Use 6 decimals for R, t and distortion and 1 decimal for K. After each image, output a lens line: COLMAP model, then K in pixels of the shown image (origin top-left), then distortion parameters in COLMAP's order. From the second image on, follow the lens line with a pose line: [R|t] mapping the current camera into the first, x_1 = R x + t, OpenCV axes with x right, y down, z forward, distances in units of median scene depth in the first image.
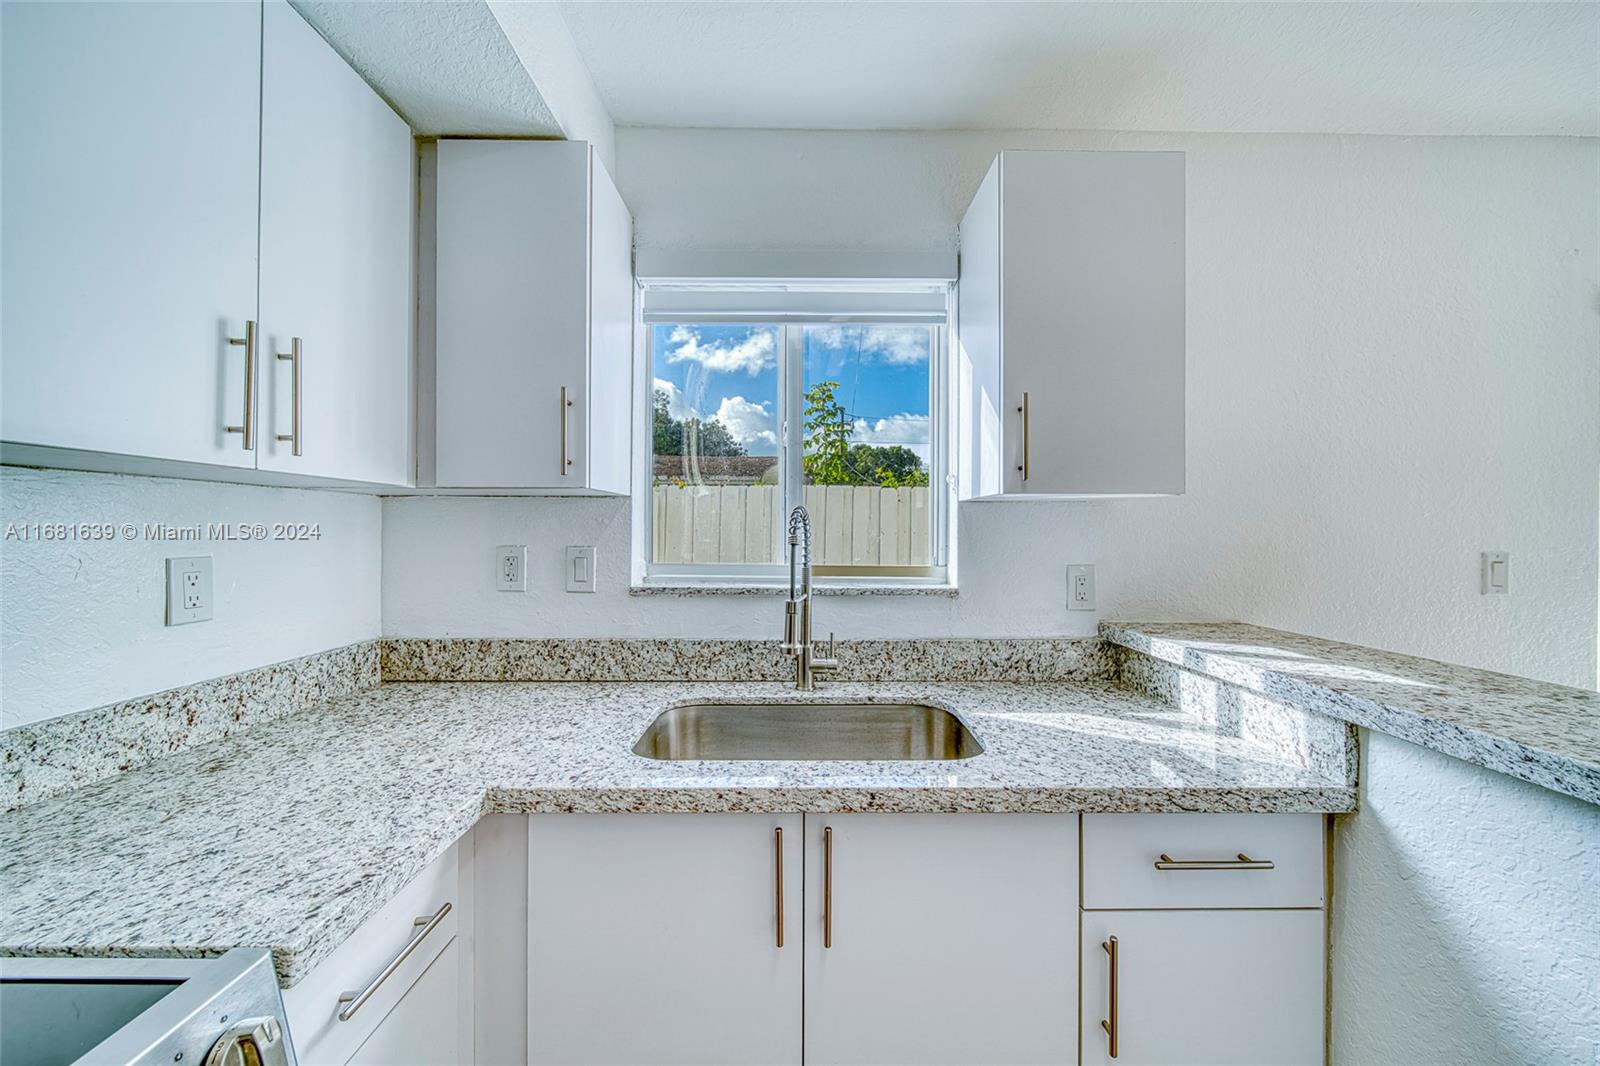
lens RADIAL K [[566.8, 0, 794.7], [0, 566.8, 529.5], [0, 0, 1]] dist [0.002312, -0.001771]
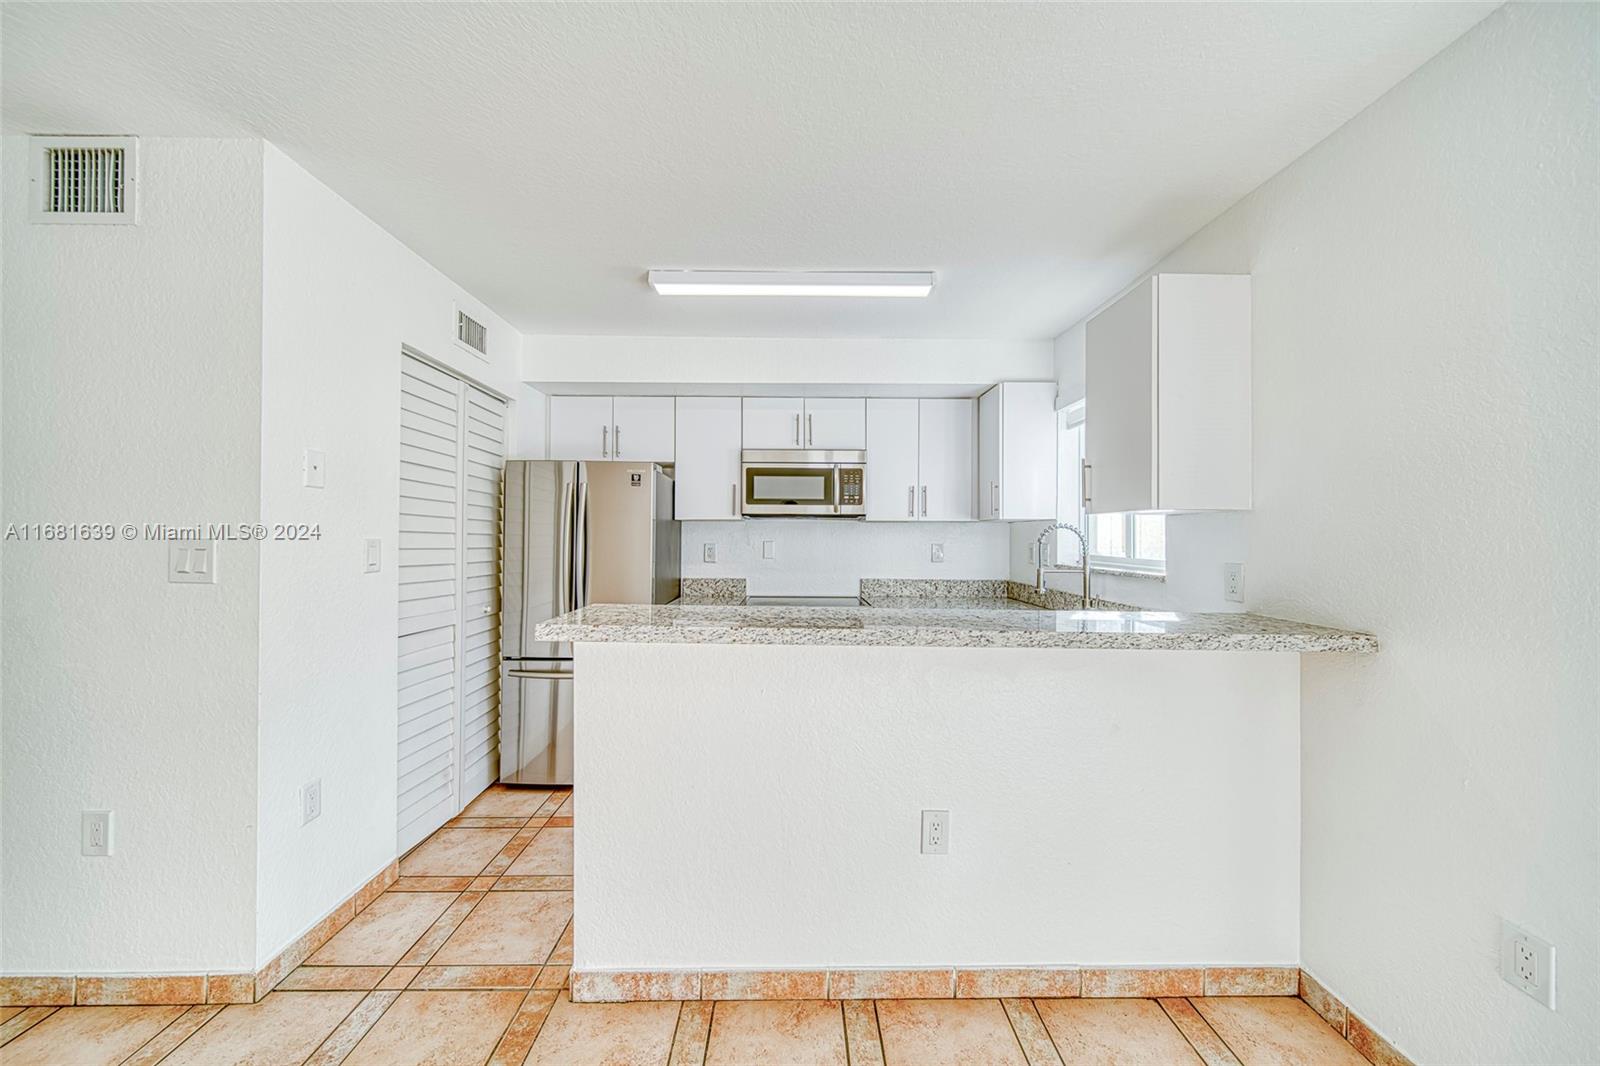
lens RADIAL K [[566.8, 0, 807.2], [0, 566.8, 535.5], [0, 0, 1]] dist [0.002312, -0.001771]
pose [[0.026163, -0.003151, -0.999653, 1.901131], [-0.002283, 0.999992, -0.003212, 0.008505], [0.999655, 0.002366, 0.026155, 0.062232]]
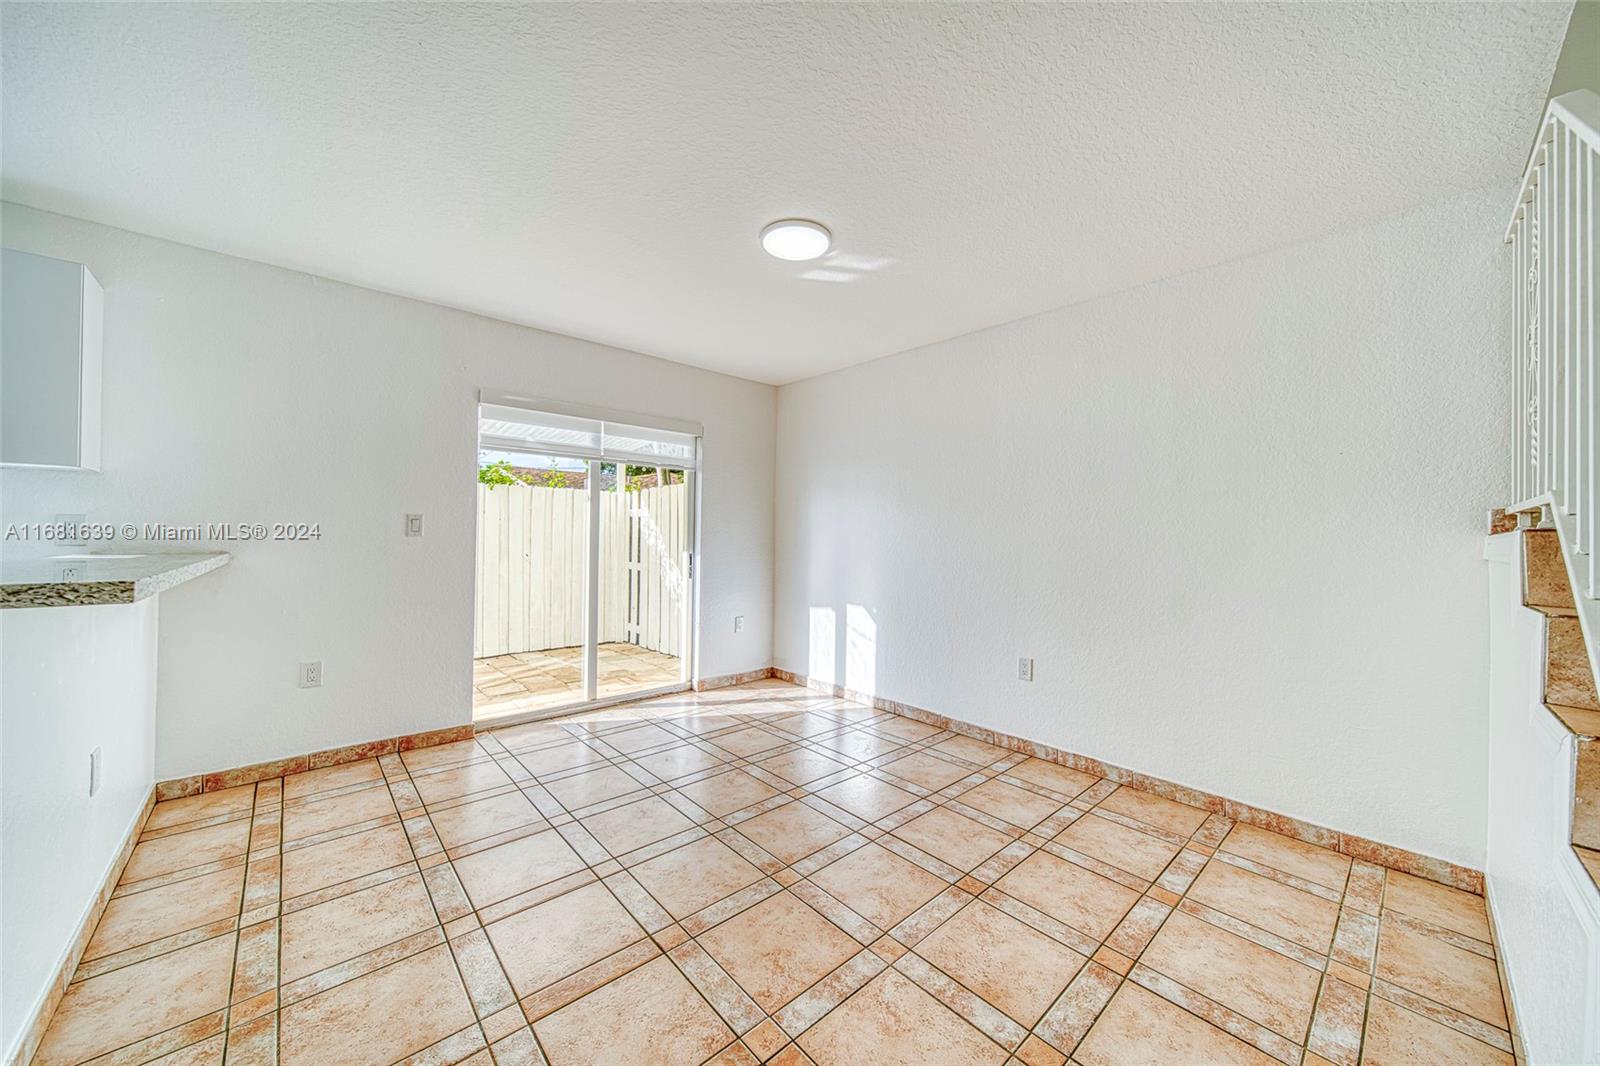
lens RADIAL K [[566.8, 0, 795.9], [0, 566.8, 530.0], [0, 0, 1]] dist [0.002312, -0.001771]
pose [[0.740883, 0.014492, 0.671478, 1.025557], [-0.015792, 0.999867, -0.004155, 0.088090], [-0.671448, -0.007526, 0.741013, -1.520866]]
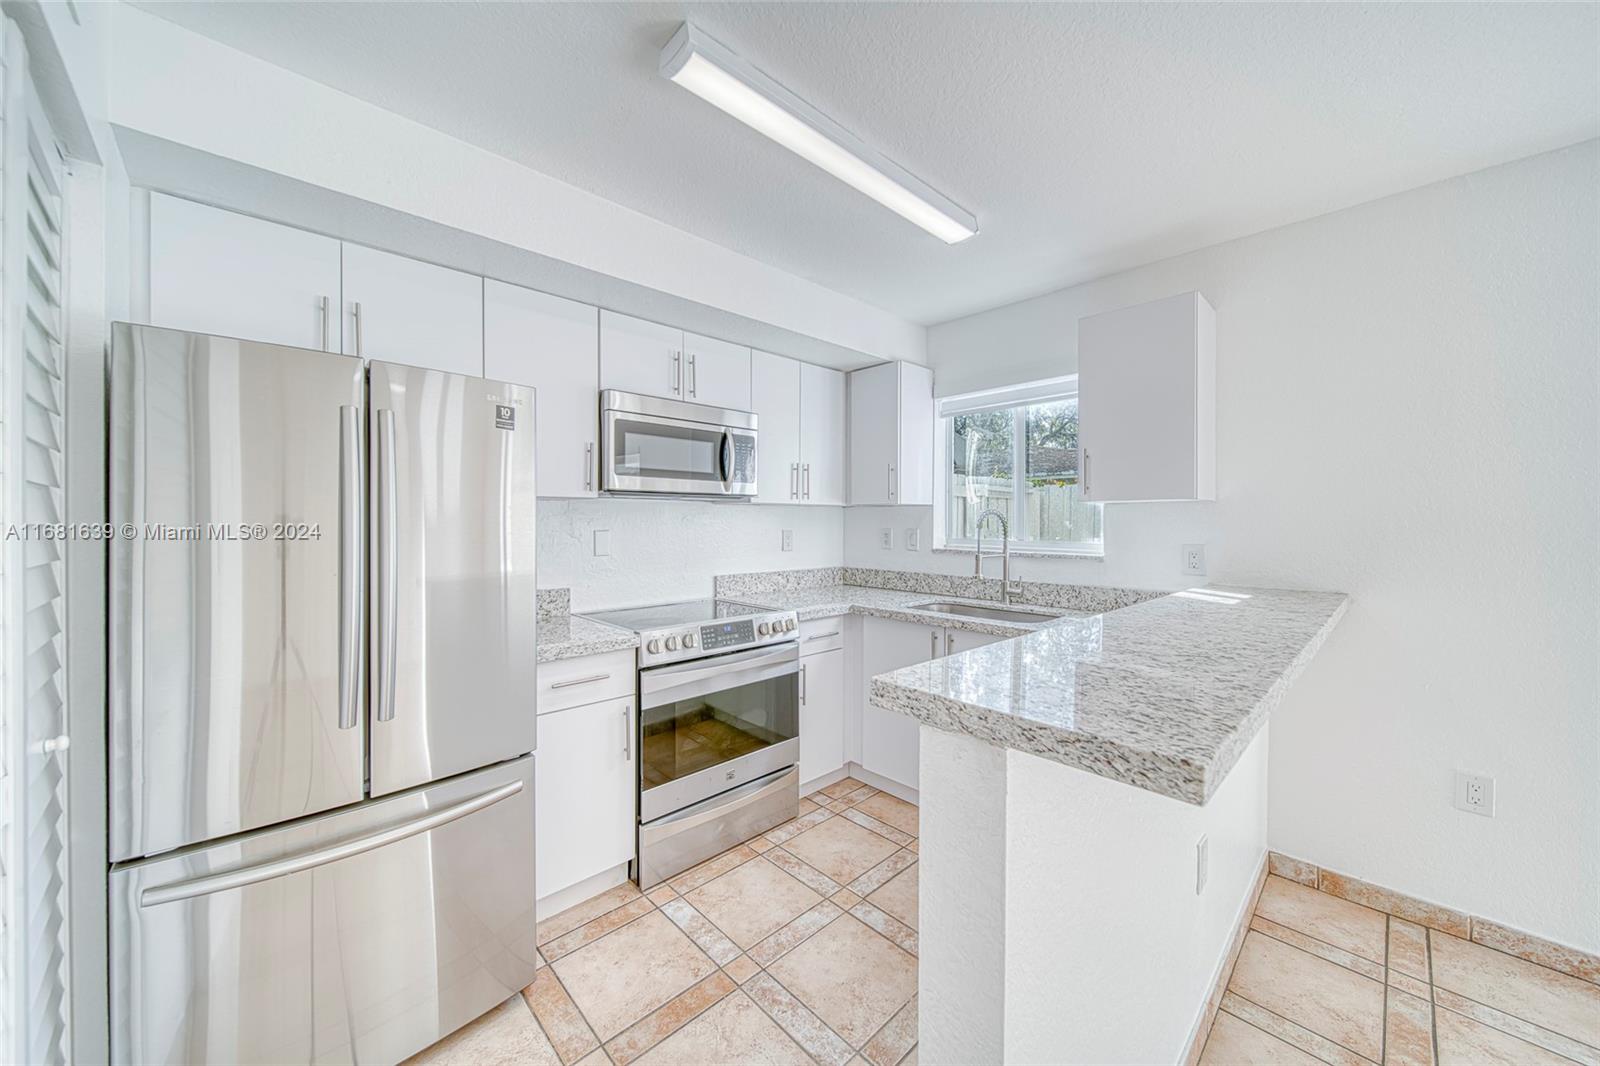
lens RADIAL K [[566.8, 0, 806.9], [0, 566.8, 525.0], [0, 0, 1]] dist [0.002312, -0.001771]
pose [[0.697434, 0.004667, -0.716634, 0.972133], [0.001926, 0.999963, 0.008387, -0.004035], [0.716646, -0.007230, 0.697399, -0.859900]]
